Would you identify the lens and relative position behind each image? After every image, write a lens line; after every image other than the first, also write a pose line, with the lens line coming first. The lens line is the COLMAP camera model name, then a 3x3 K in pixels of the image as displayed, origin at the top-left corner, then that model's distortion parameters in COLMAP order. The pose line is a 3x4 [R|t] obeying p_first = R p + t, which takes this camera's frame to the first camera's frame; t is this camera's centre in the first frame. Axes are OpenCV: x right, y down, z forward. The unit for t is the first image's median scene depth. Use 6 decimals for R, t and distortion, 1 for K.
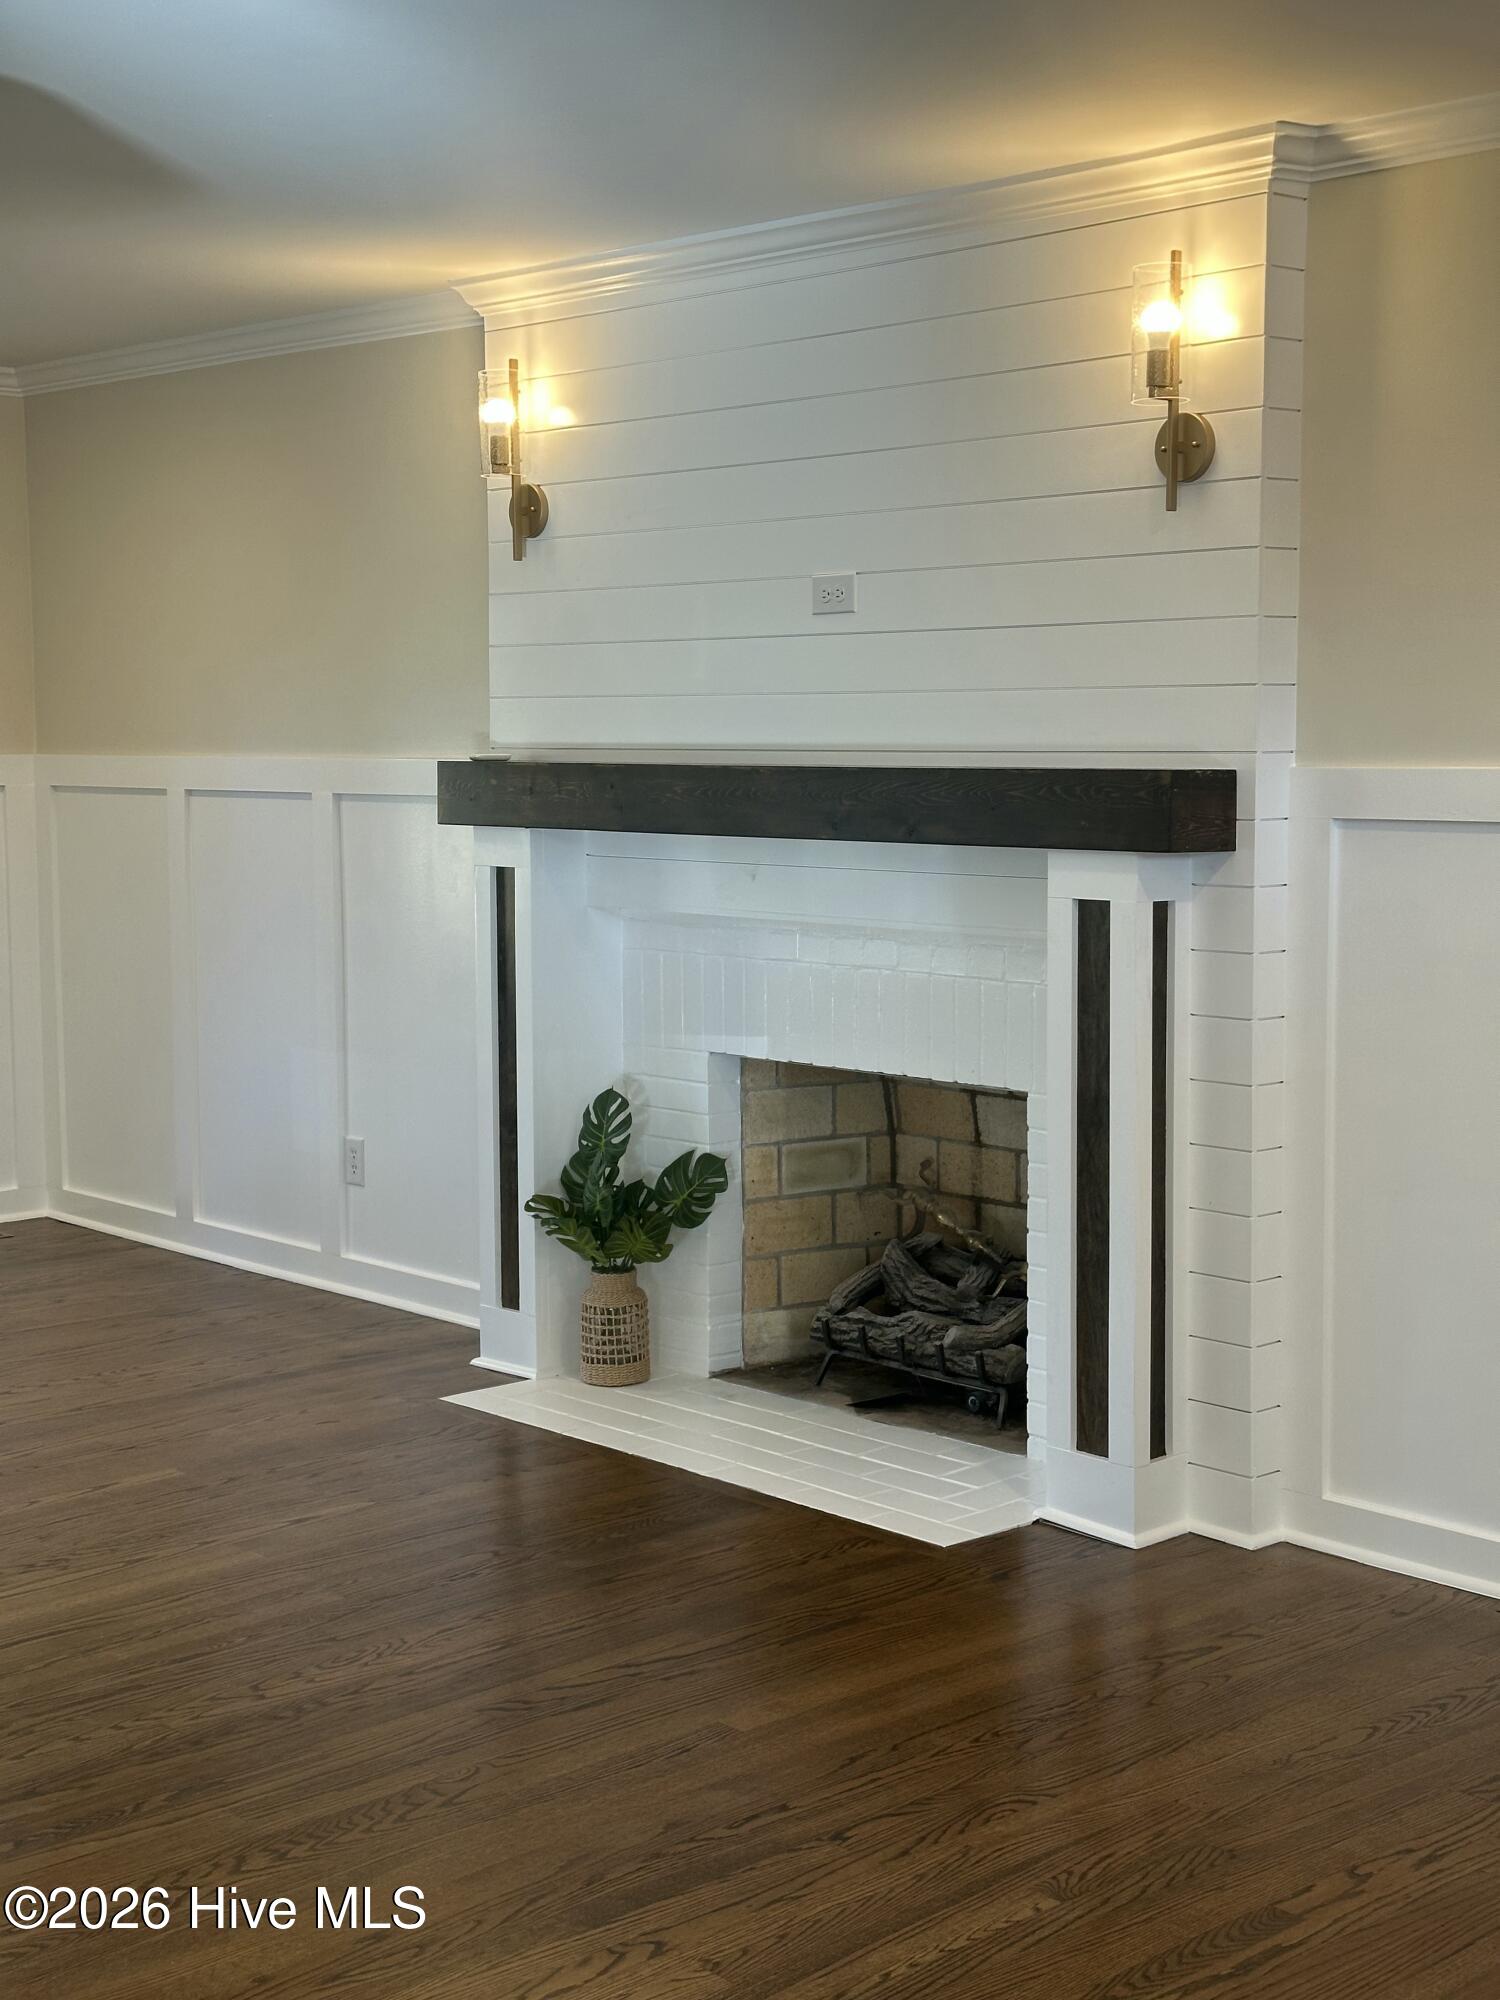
lens RADIAL K [[2758.2, 0, 750.0], [0, 2758.2, 1000.0], [0, 0, 1]] dist [0.141045, -0.084907]
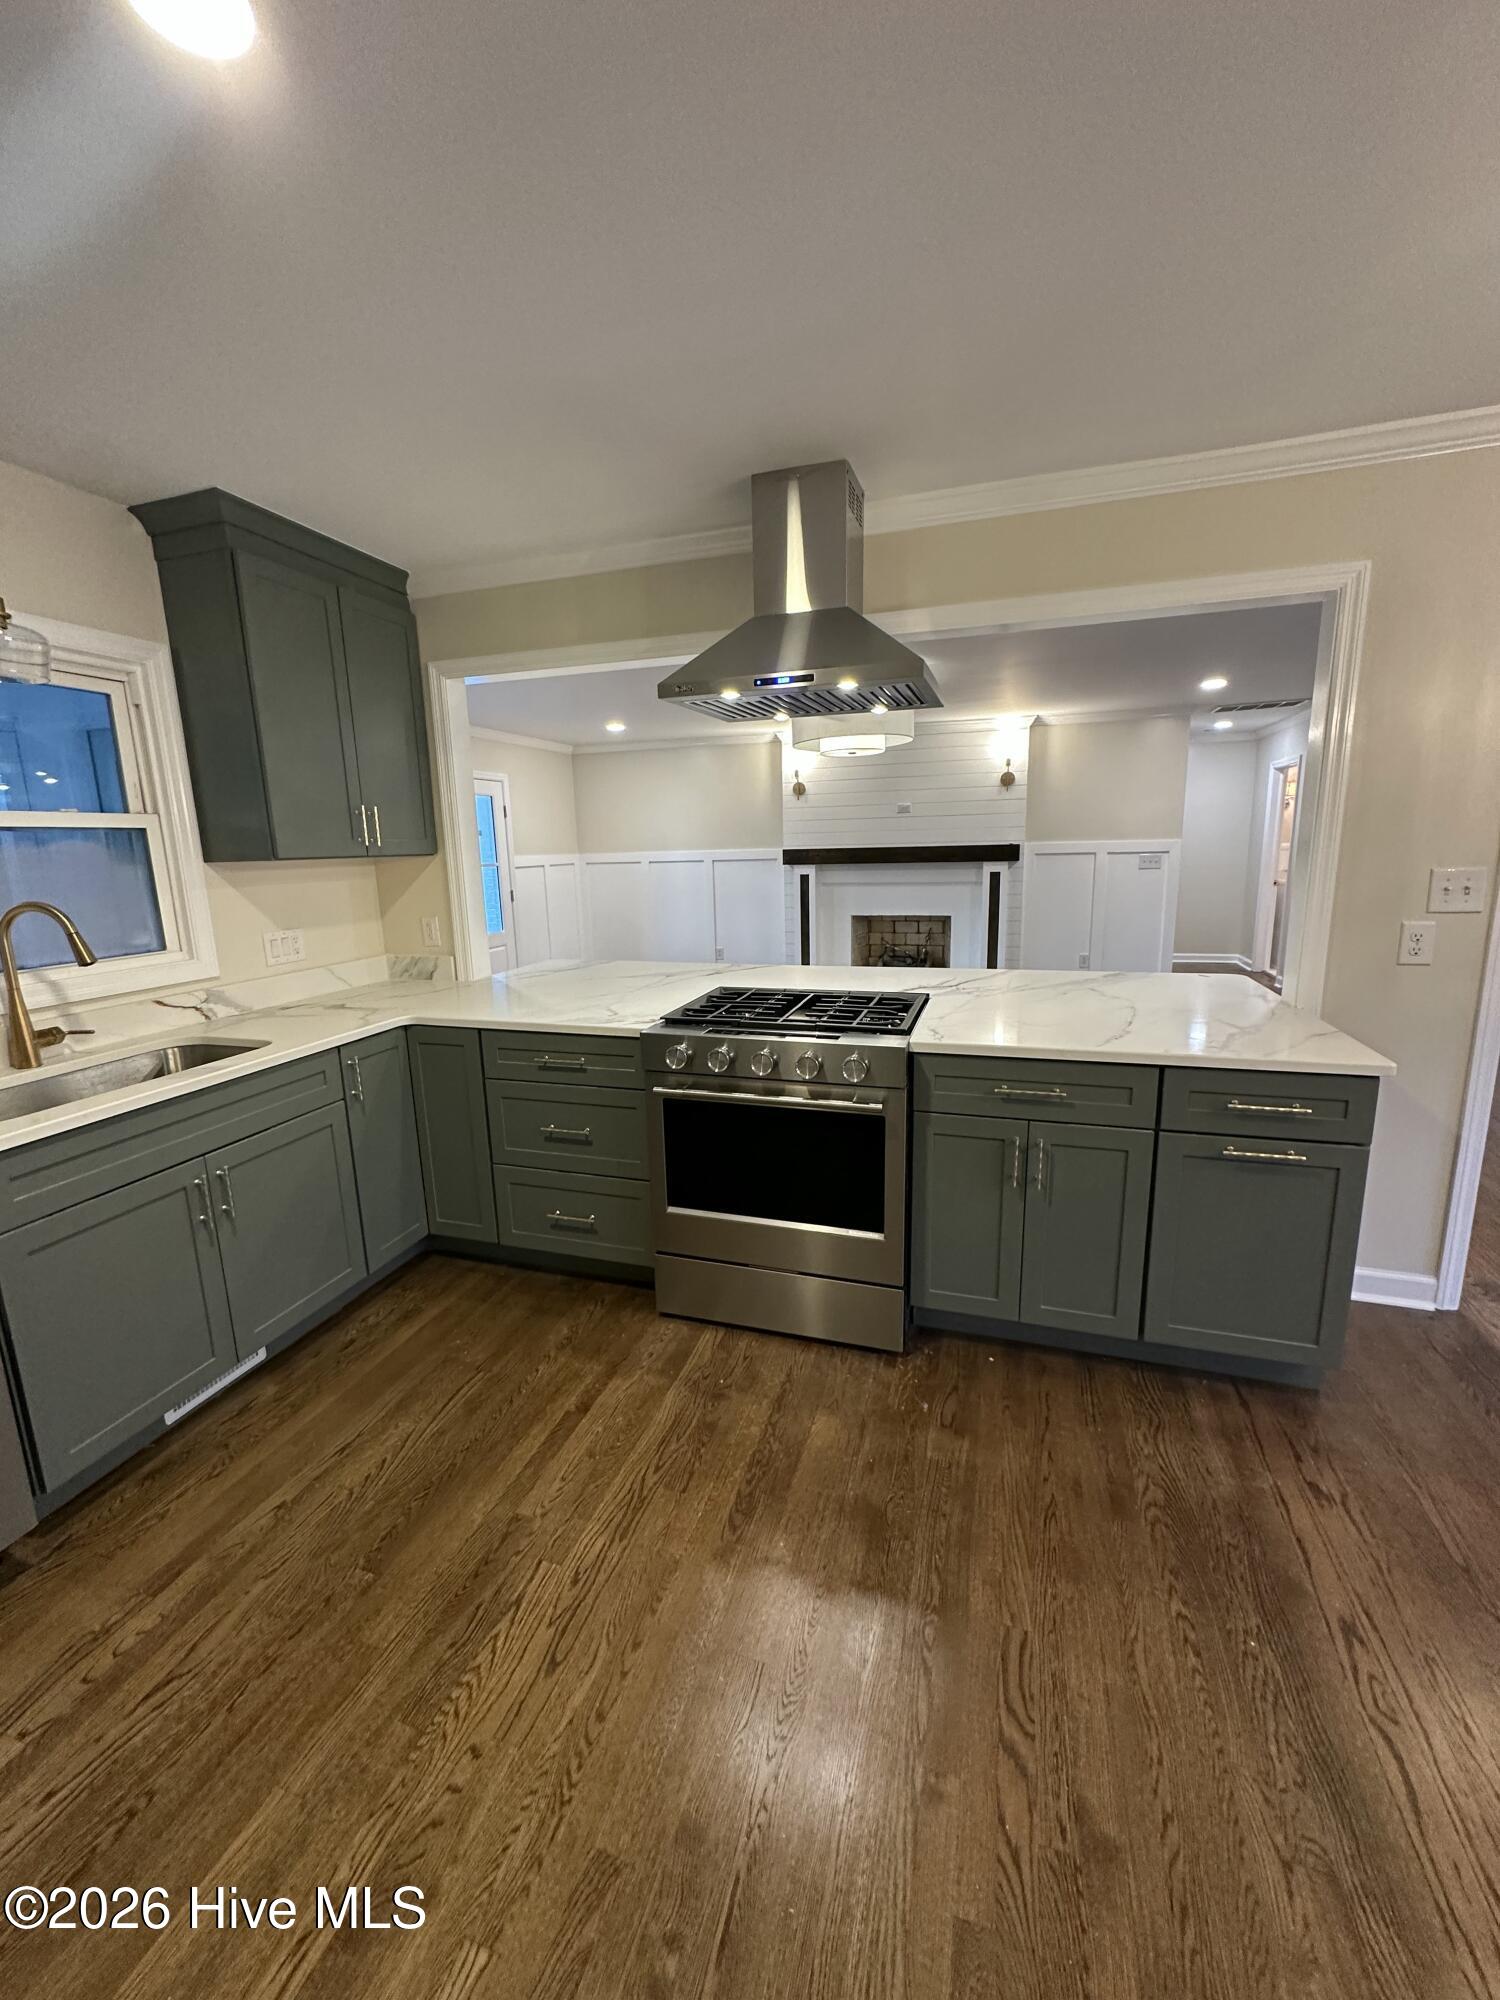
lens RADIAL K [[797.3, 0, 749.4], [0, 797.3, 994.7], [0, 0, 1]] dist [-0.000861, -0.000093]
pose [[0.873203, -0.108171, 0.475200, -0.897677], [0.070250, 0.992811, 0.096909, 0.011755], [-0.482266, -0.051238, 0.874525, -0.032529]]
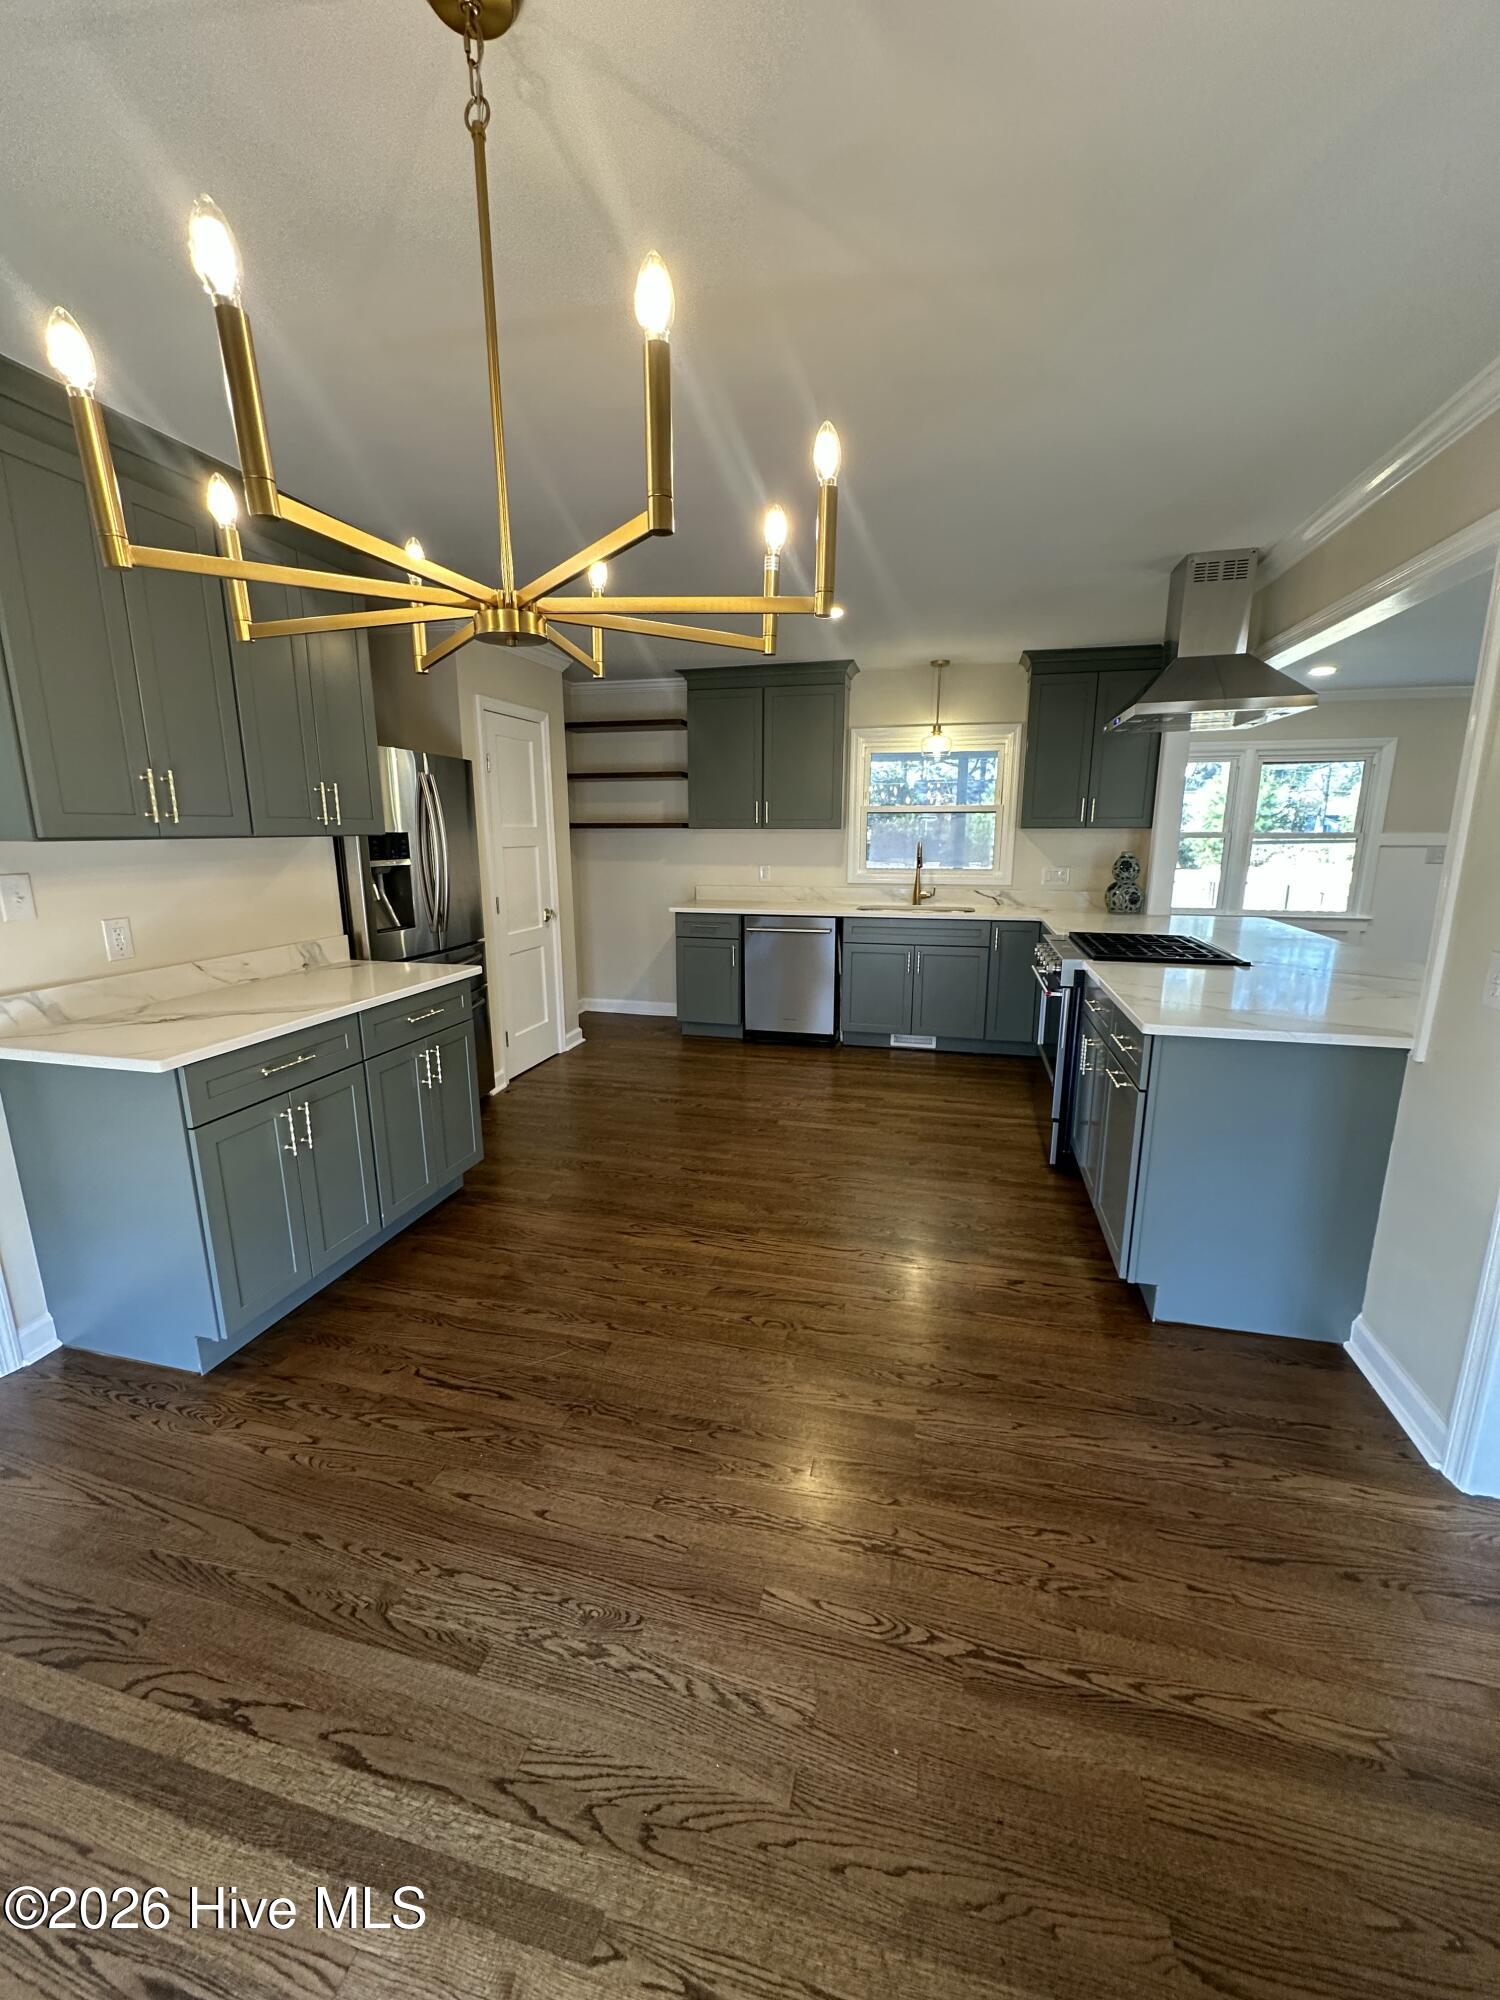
lens RADIAL K [[795.5, 0, 747.0], [0, 795.5, 998.5], [0, 0, 1]] dist [-0.001904, 0.000510]
pose [[0.540616, 0.181118, -0.821542, -0.263337], [-0.084523, 0.983302, 0.161159, 0.032097], [0.837013, -0.017686, 0.546897, -0.271688]]
